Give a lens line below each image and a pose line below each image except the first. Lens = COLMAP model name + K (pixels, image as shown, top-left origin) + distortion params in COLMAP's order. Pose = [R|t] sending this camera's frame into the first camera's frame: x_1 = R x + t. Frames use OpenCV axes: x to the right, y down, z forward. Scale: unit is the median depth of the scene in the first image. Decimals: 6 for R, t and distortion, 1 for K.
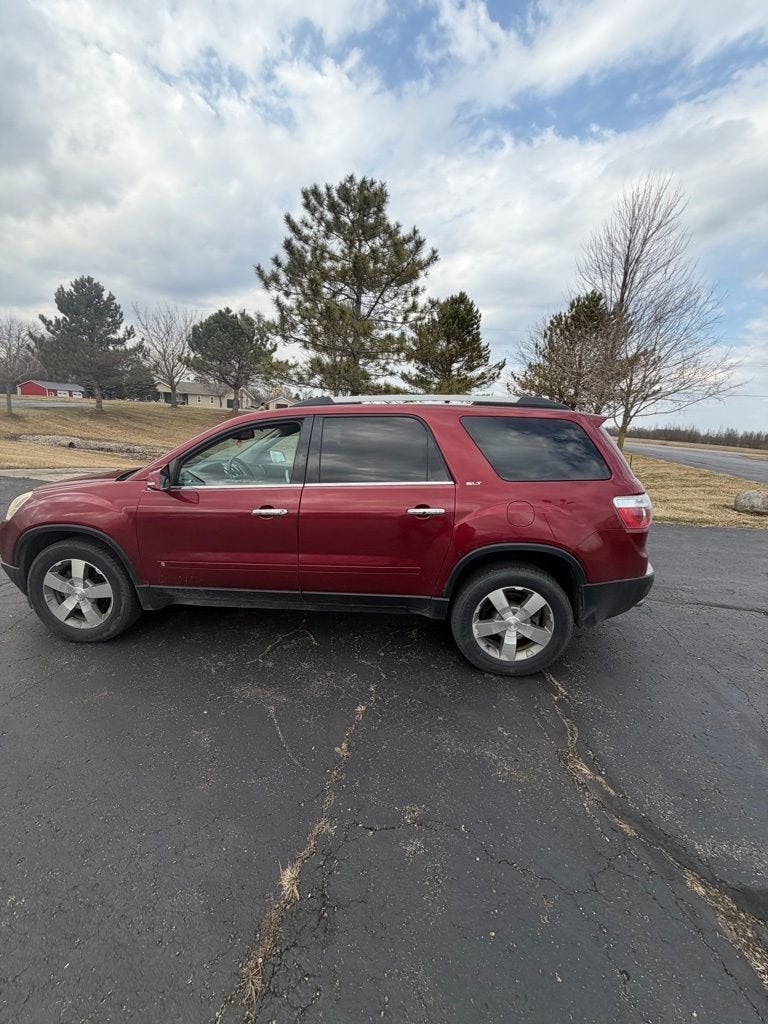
lens RADIAL K [[410.9, 0, 377.1], [0, 410.9, 529.9], [0, 0, 1]] dist [0.008305, -0.001771]
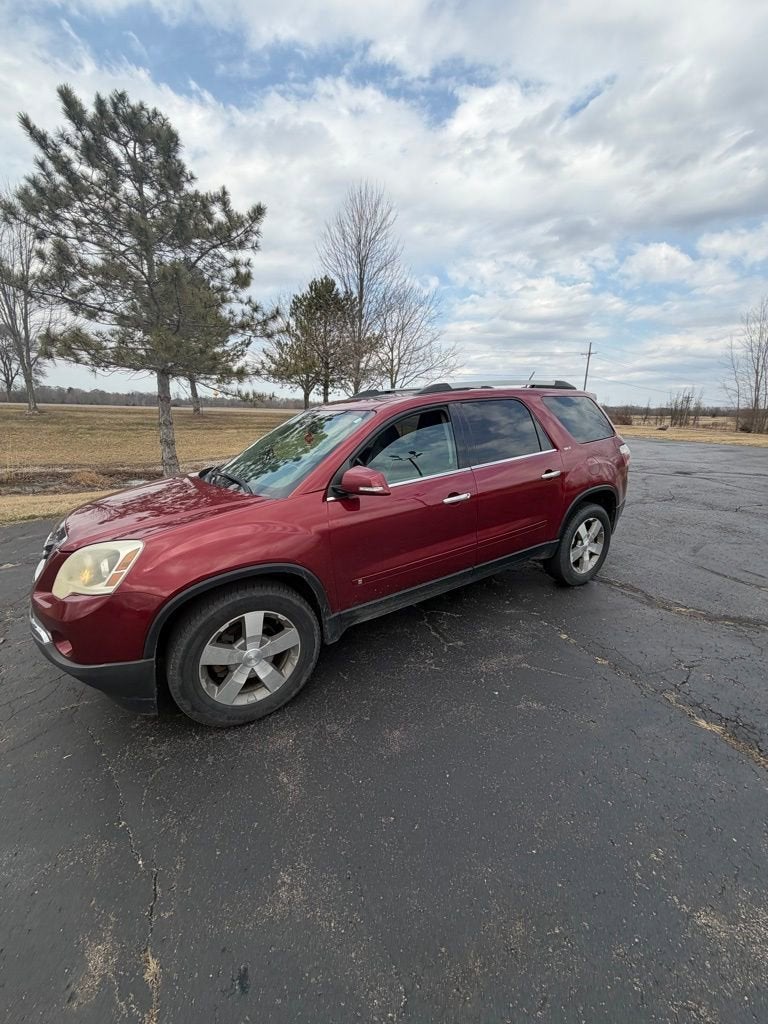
lens RADIAL K [[410.9, 0, 390.4], [0, 410.9, 530.0], [0, 0, 1]] dist [0.008305, -0.001771]
pose [[0.781635, -0.227303, 0.580845, -0.096450], [0.198437, 0.973471, 0.113916, -0.011231], [-0.591329, 0.026220, 0.806004, 0.025702]]
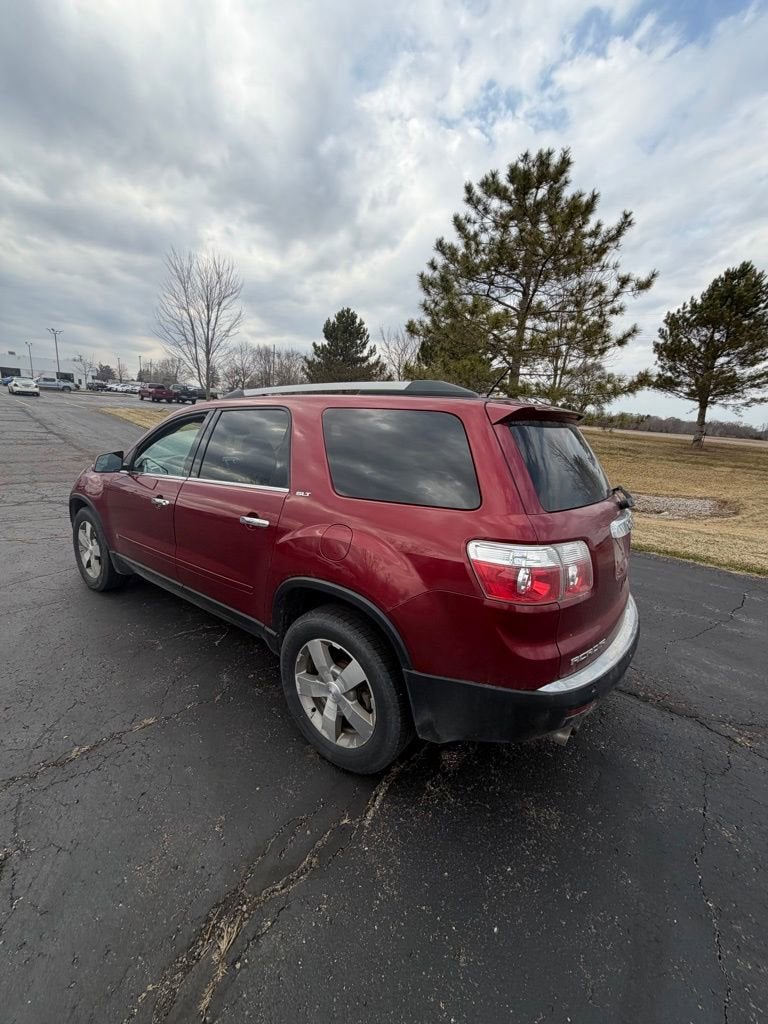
lens RADIAL K [[410.9, 0, 376.4], [0, 410.9, 521.7], [0, 0, 1]] dist [0.008305, -0.001771]
pose [[0.850471, 0.134643, -0.508498, 0.069124], [-0.153754, 0.988099, 0.004479, -0.007723], [0.503050, 0.074374, 0.861051, 0.038677]]
